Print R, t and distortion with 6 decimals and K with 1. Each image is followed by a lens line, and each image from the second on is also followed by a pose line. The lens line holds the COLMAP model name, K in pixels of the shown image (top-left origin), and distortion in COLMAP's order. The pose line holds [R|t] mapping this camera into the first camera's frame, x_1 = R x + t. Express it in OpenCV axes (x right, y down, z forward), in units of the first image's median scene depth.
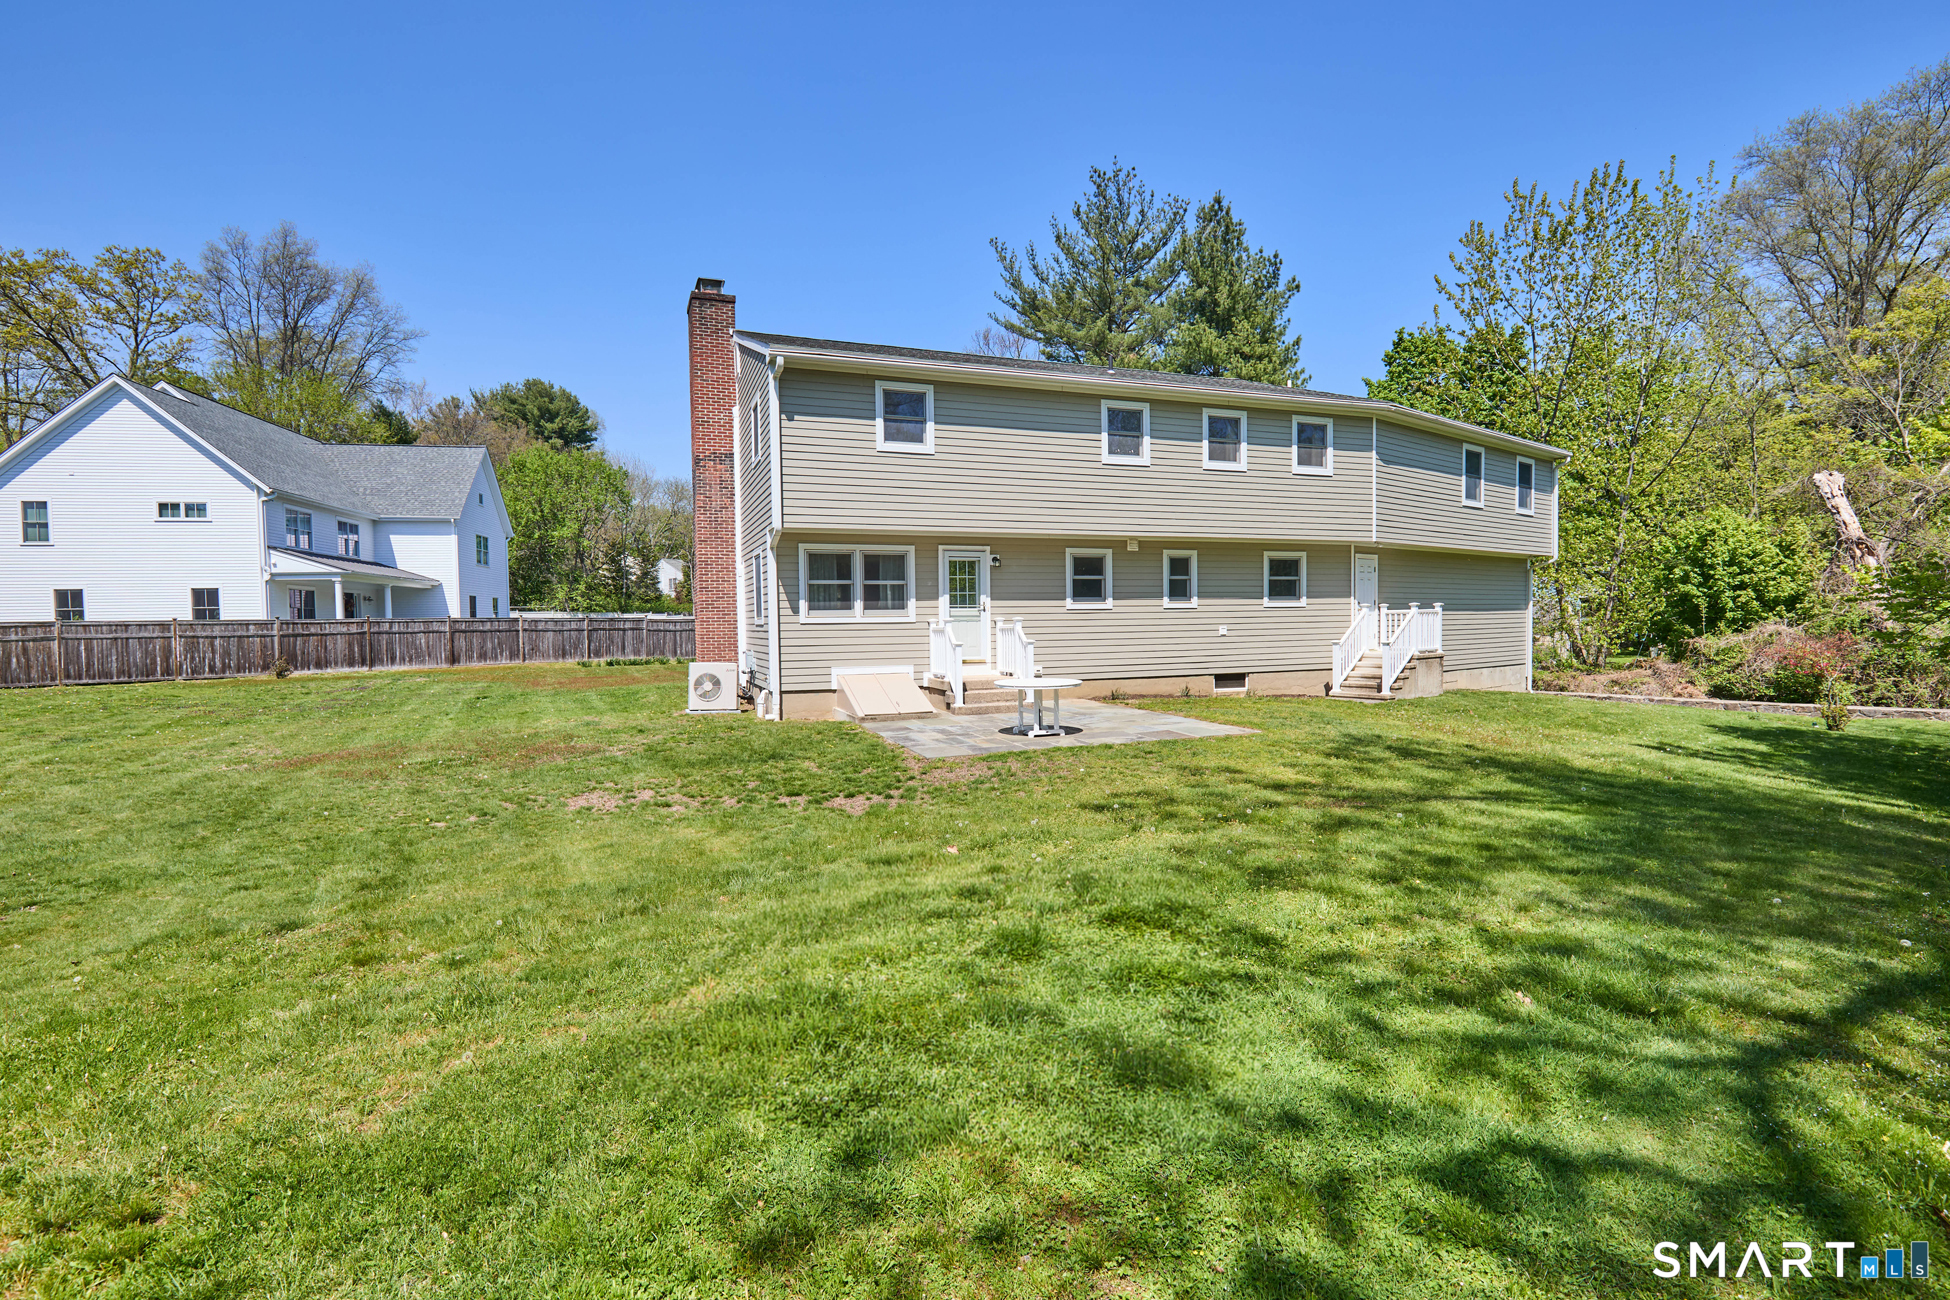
lens RADIAL K [[907.4, 0, 975.0], [0, 907.4, 650.0], [0, 0, 1]] dist [0.016304, -0.003781]
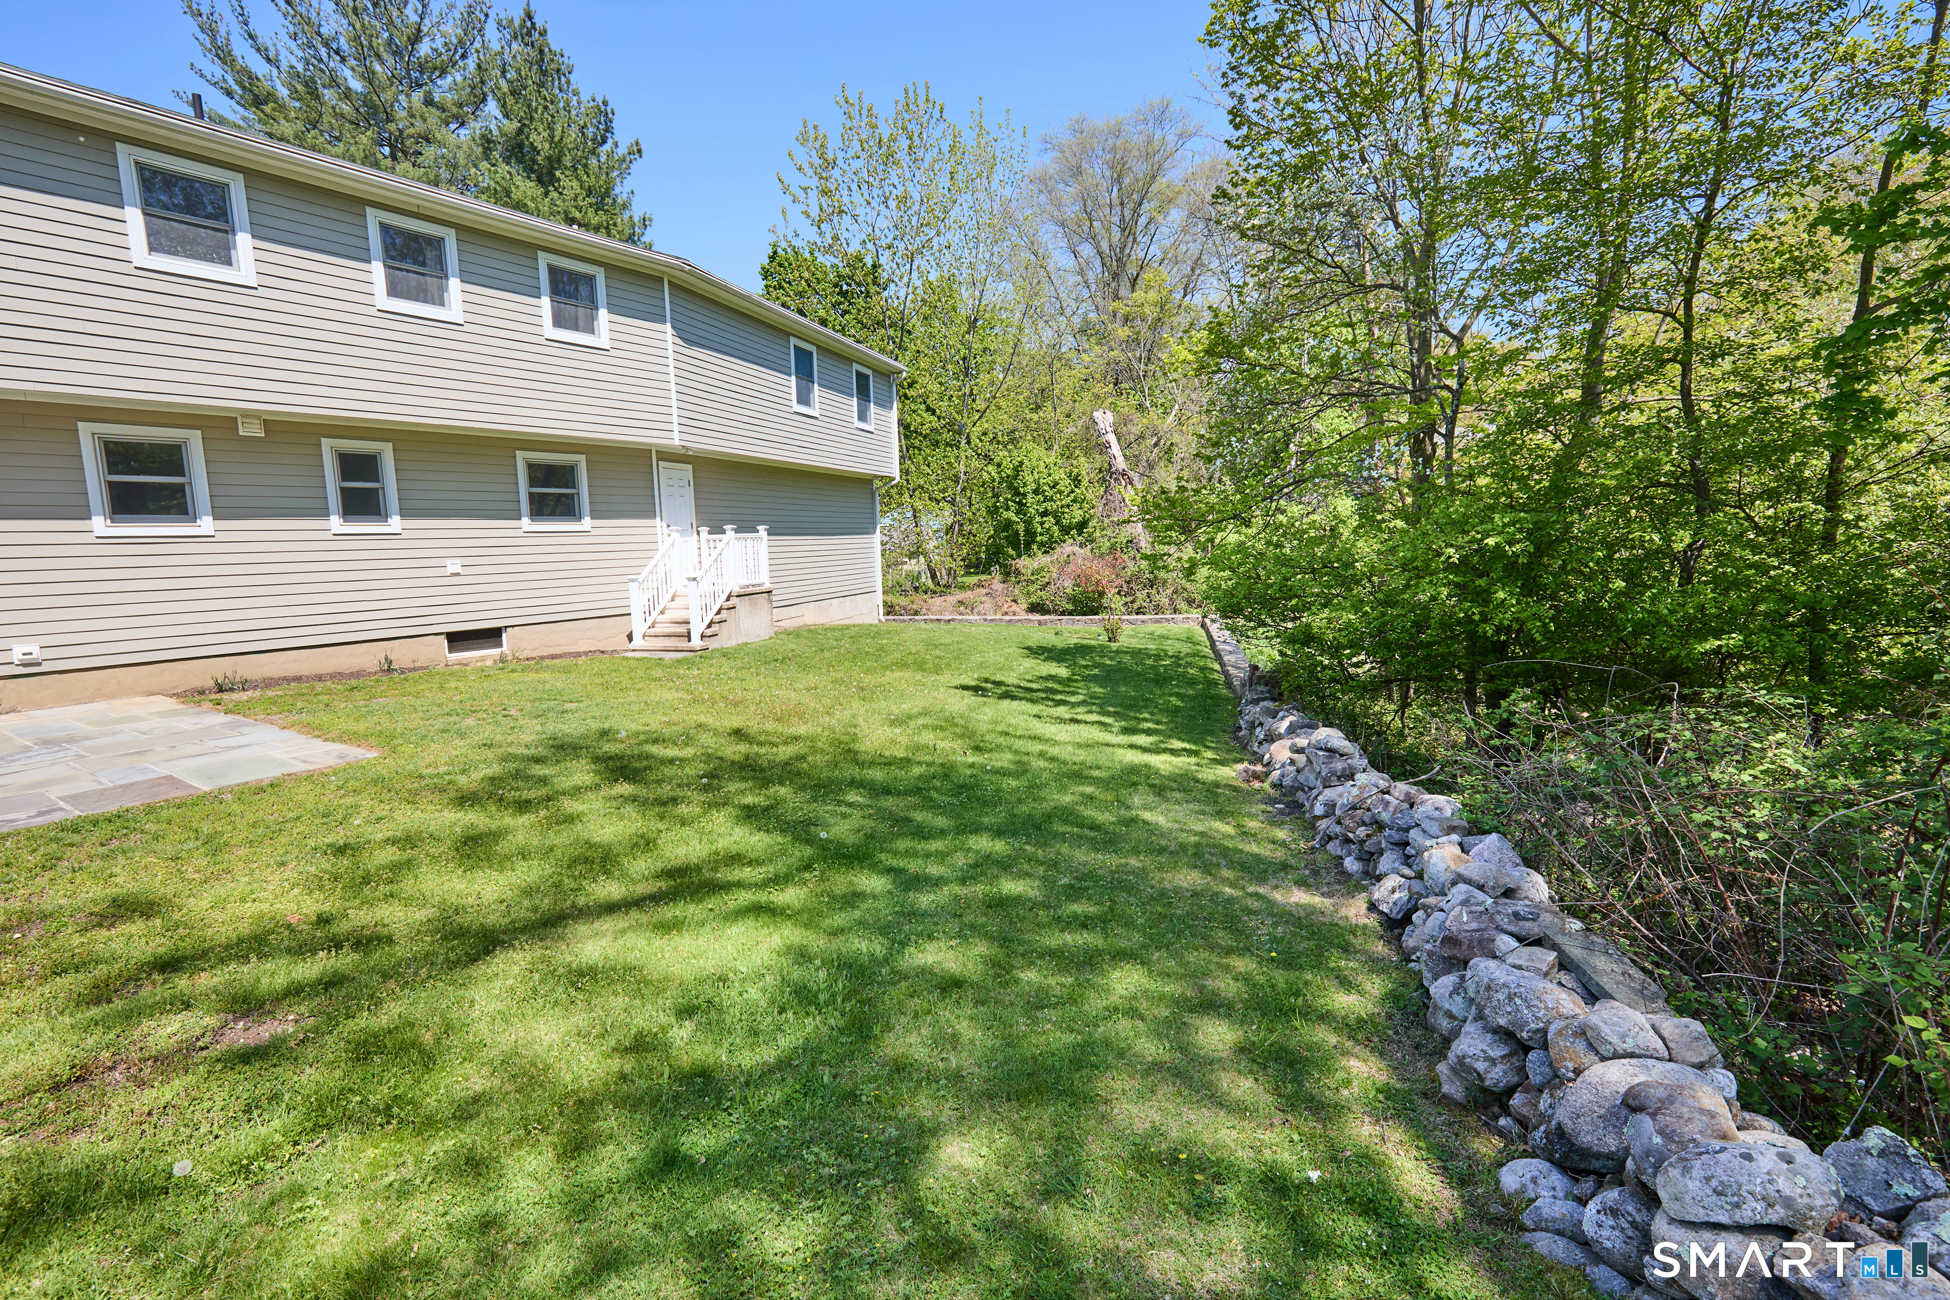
lens RADIAL K [[907.4, 0, 975.0], [0, 907.4, 650.0], [0, 0, 1]] dist [0.016304, -0.003781]
pose [[0.819474, -0.079178, 0.567621, 0.149732], [0.033626, 0.995347, 0.090297, -0.006122], [-0.572129, -0.054909, 0.818323, 0.167246]]
